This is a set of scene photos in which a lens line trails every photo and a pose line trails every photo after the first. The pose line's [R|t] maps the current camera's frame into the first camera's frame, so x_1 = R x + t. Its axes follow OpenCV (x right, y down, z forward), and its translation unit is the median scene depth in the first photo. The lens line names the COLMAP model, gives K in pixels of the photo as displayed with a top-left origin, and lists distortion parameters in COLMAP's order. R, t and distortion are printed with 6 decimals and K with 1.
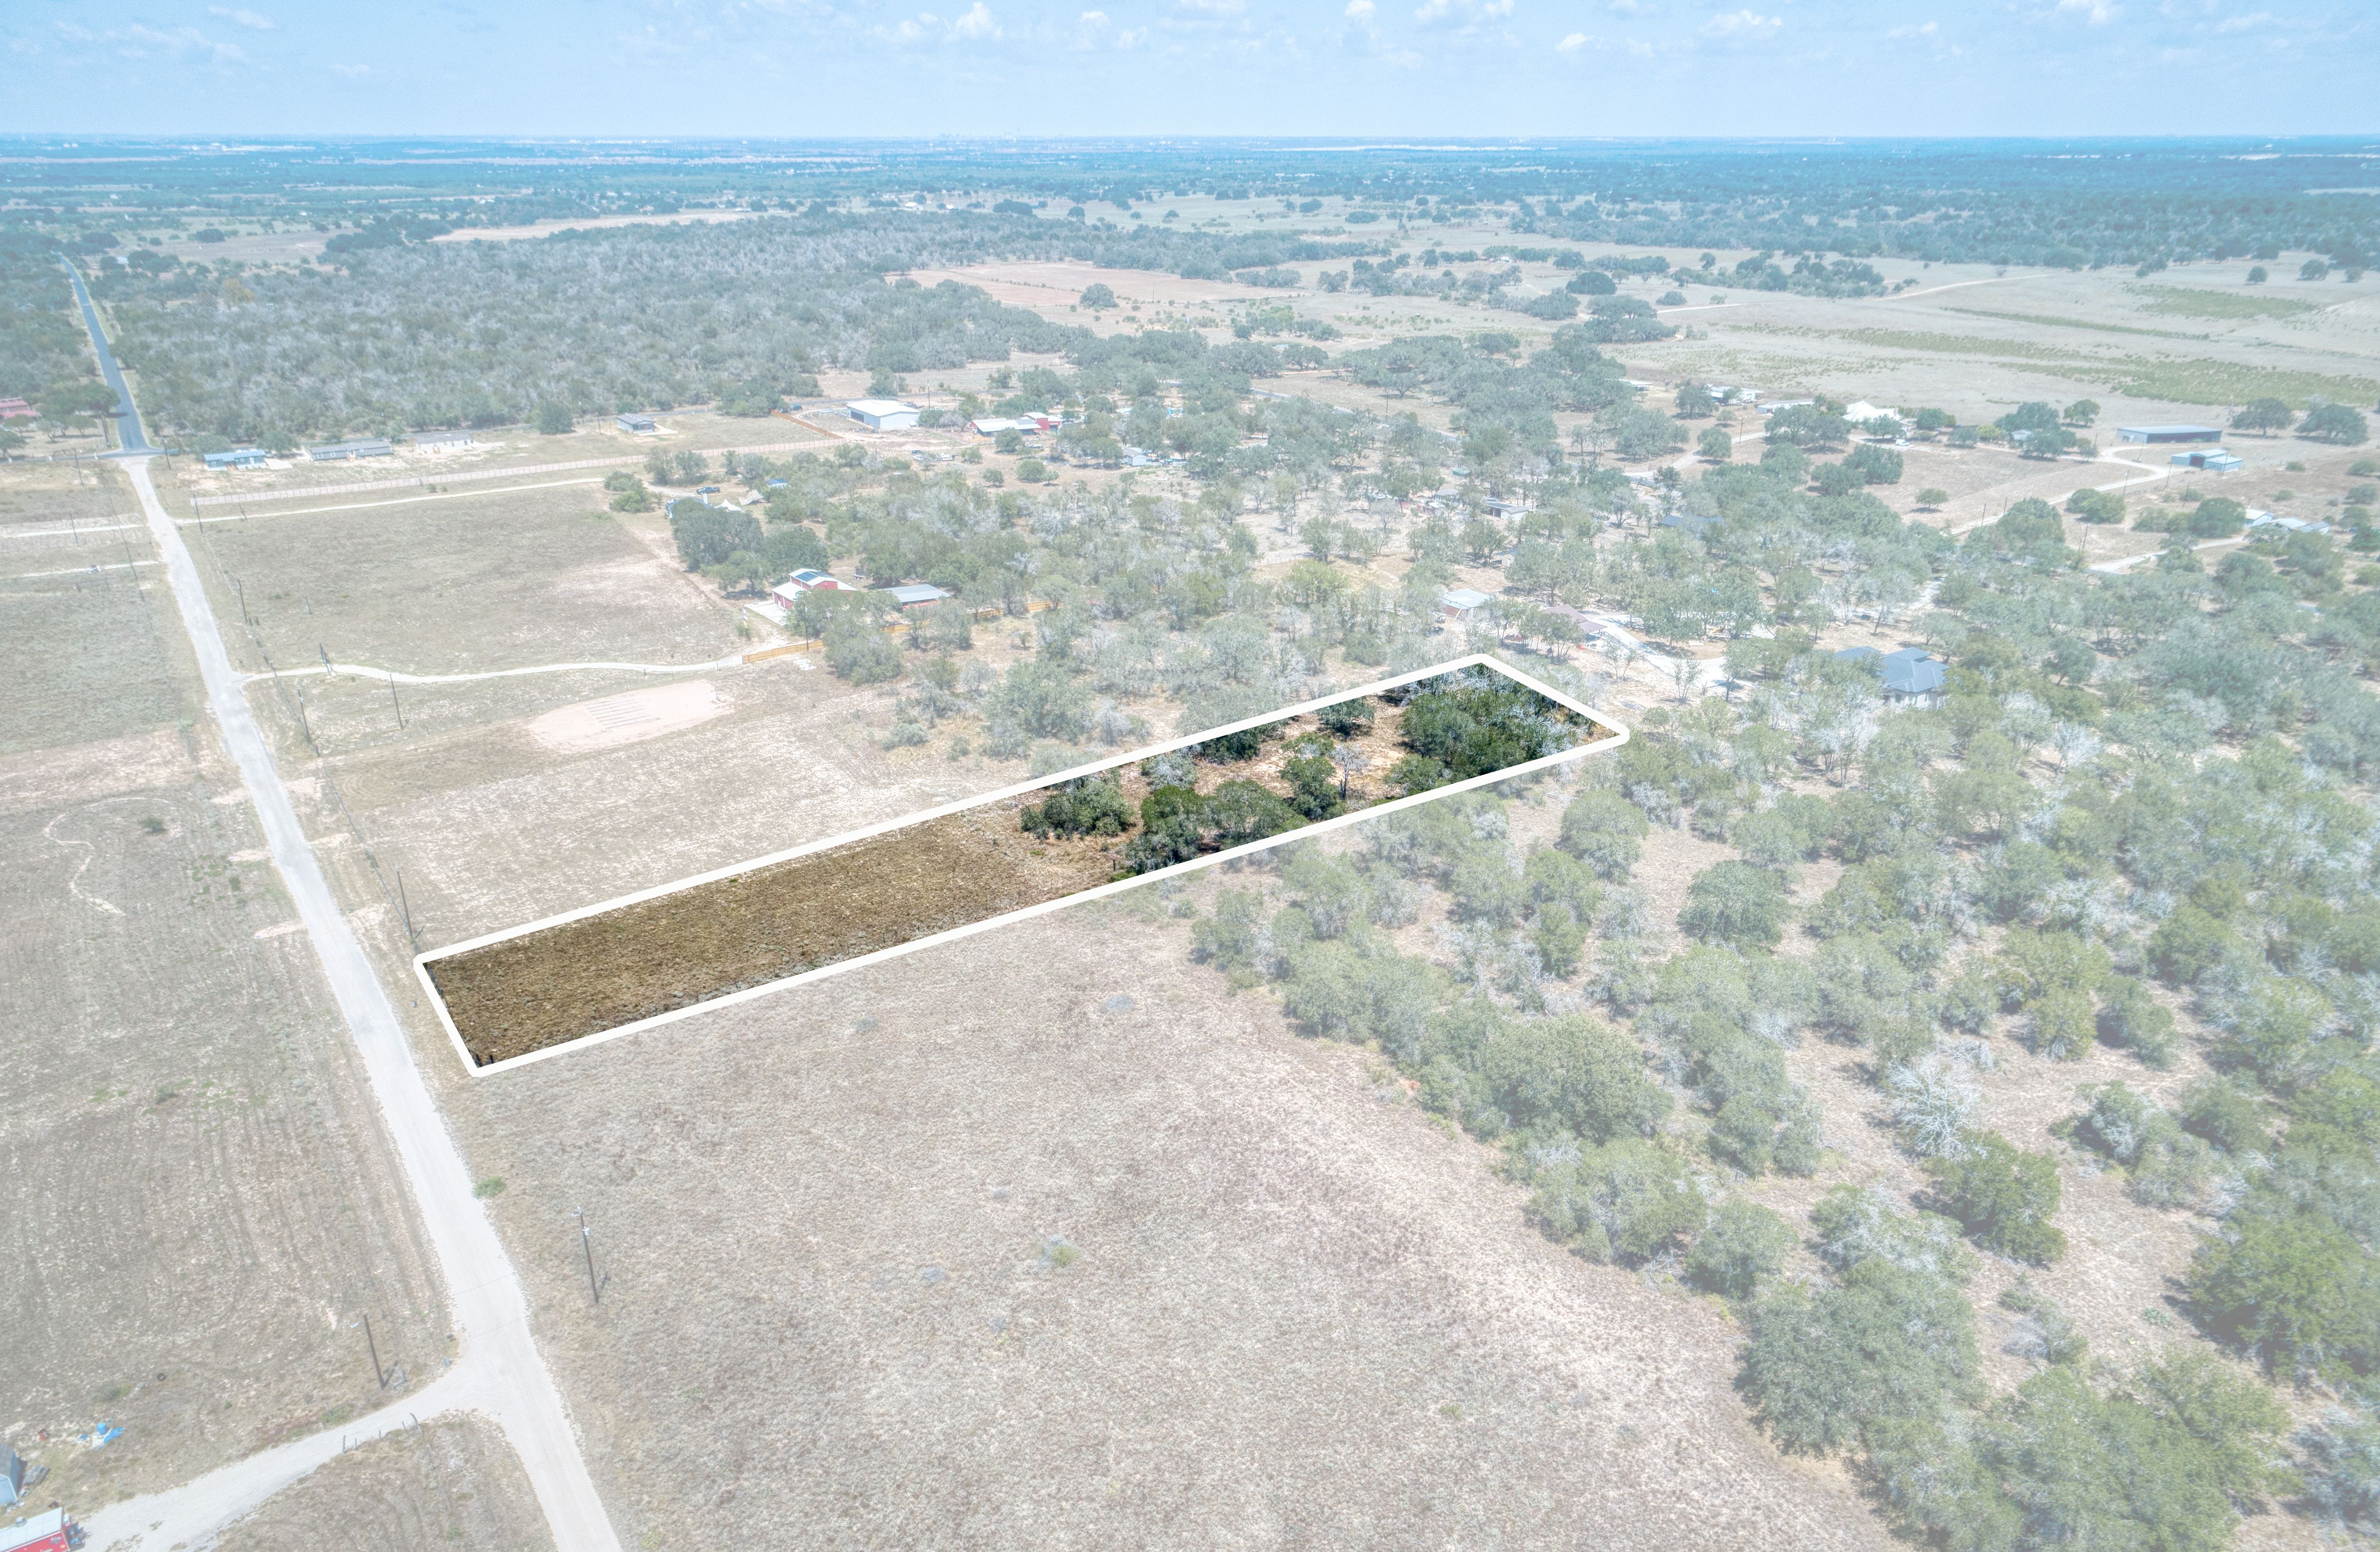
lens RADIAL K [[1607.7, 0, 1211.2], [0, 1607.7, 808.2], [0, 0, 1]] dist [-0.000338, 0.005691]
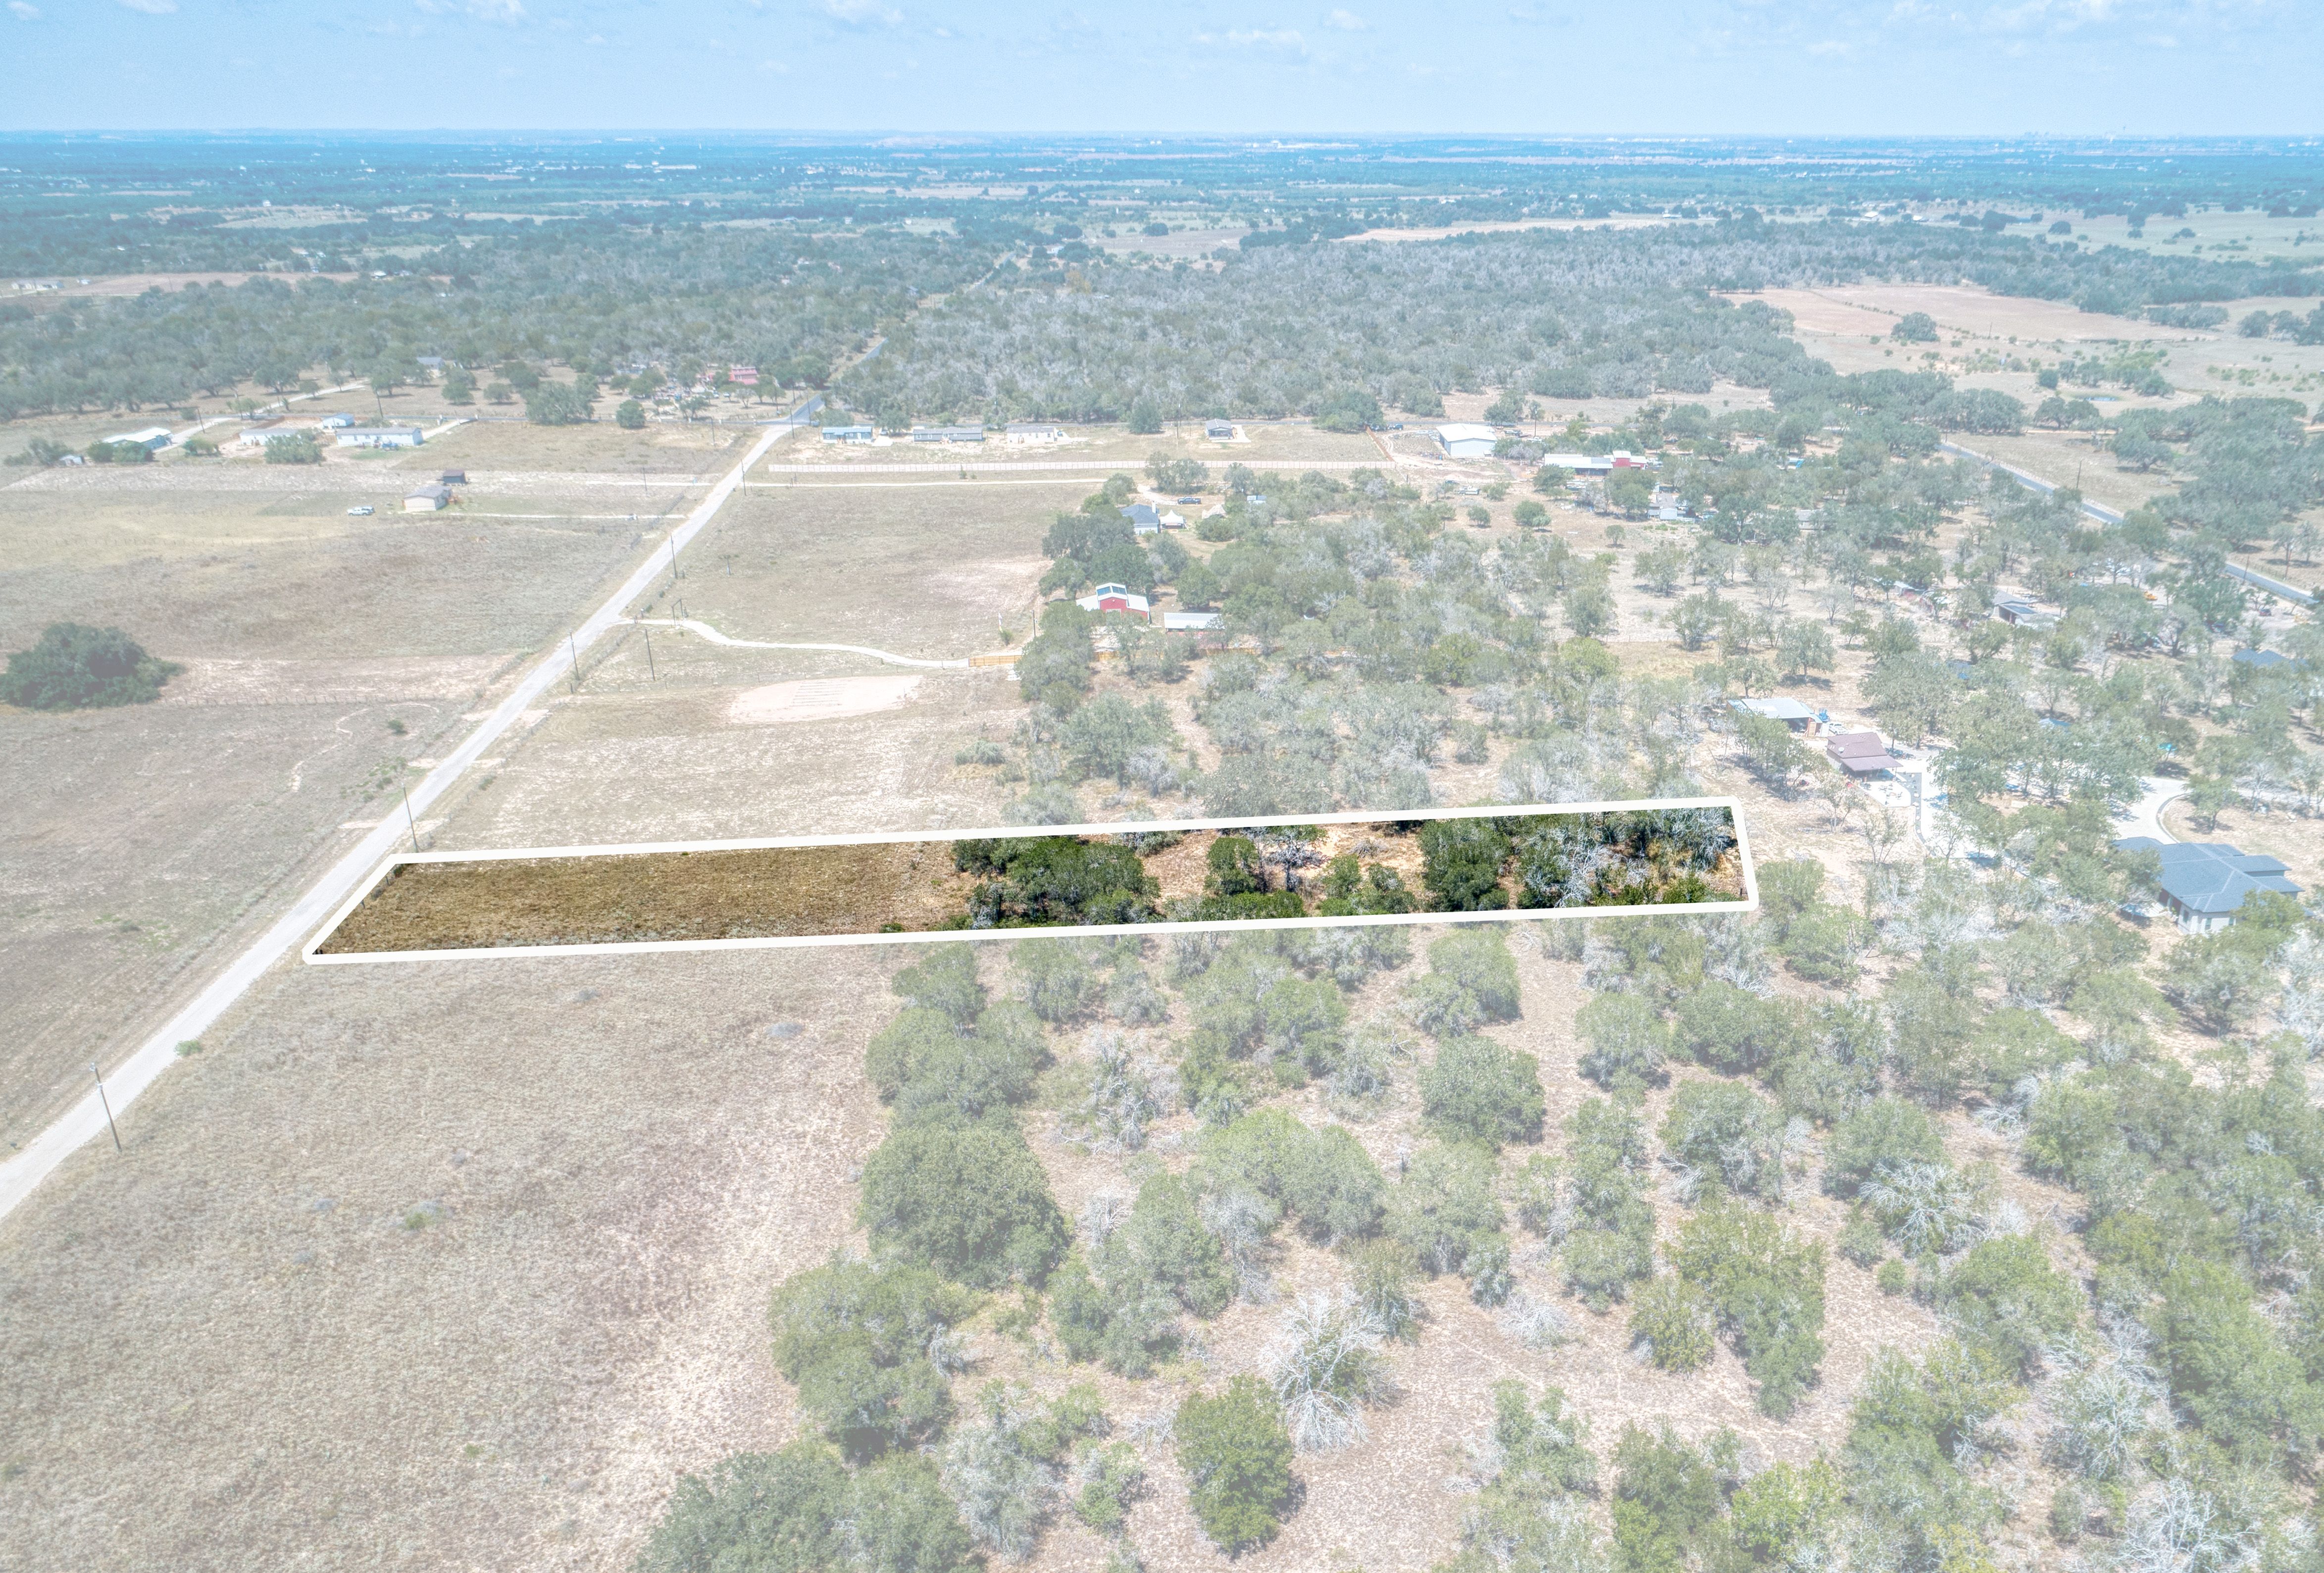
lens RADIAL K [[1863.4, 0, 1168.2], [0, 1863.4, 789.2], [0, 0, 1]] dist [0.009921, 0.000099]
pose [[0.881433, 0.160140, -0.444332, 0.480166], [-0.185880, 0.982463, -0.014648, -0.033834], [0.434194, 0.095504, 0.895742, 0.082184]]
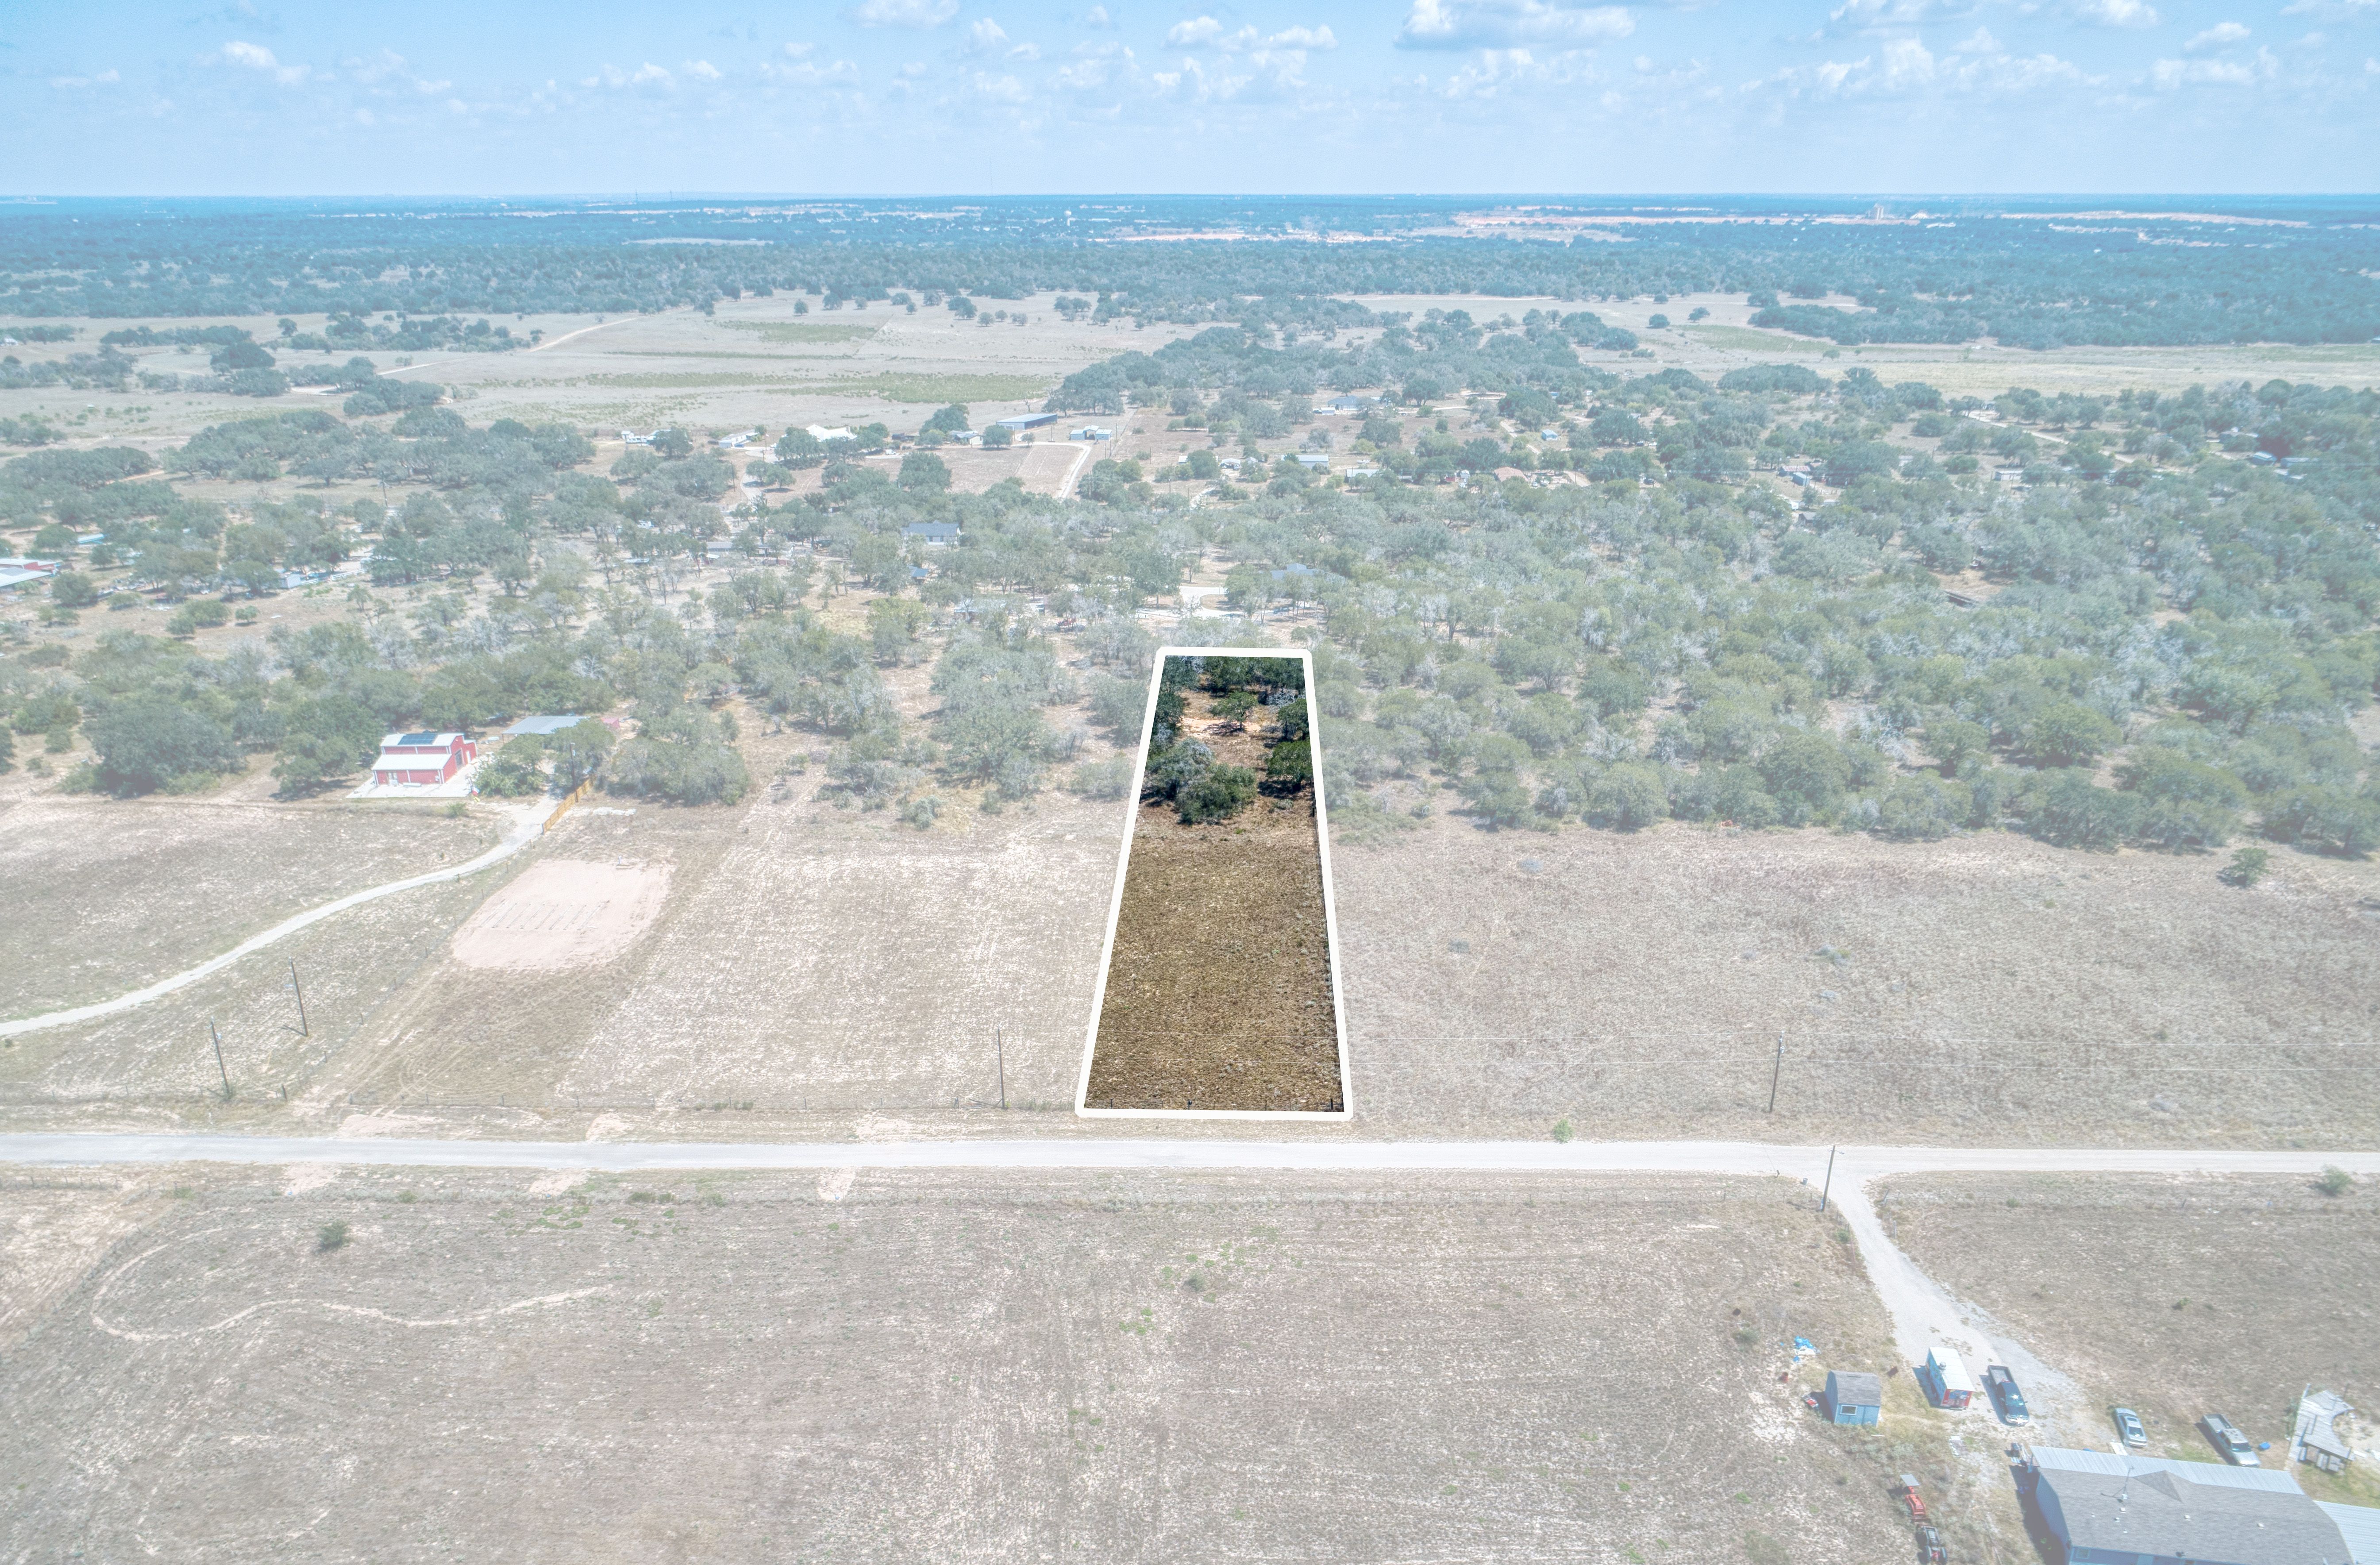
lens RADIAL K [[1620.4, 0, 1194.2], [0, 1620.4, 721.4], [0, 0, 1]] dist [0.004813, 0.001206]
pose [[0.589379, -0.252831, 0.767274, -0.987289], [0.315239, 0.946448, 0.069723, -0.134508], [-0.743813, 0.200781, 0.637518, 0.300417]]
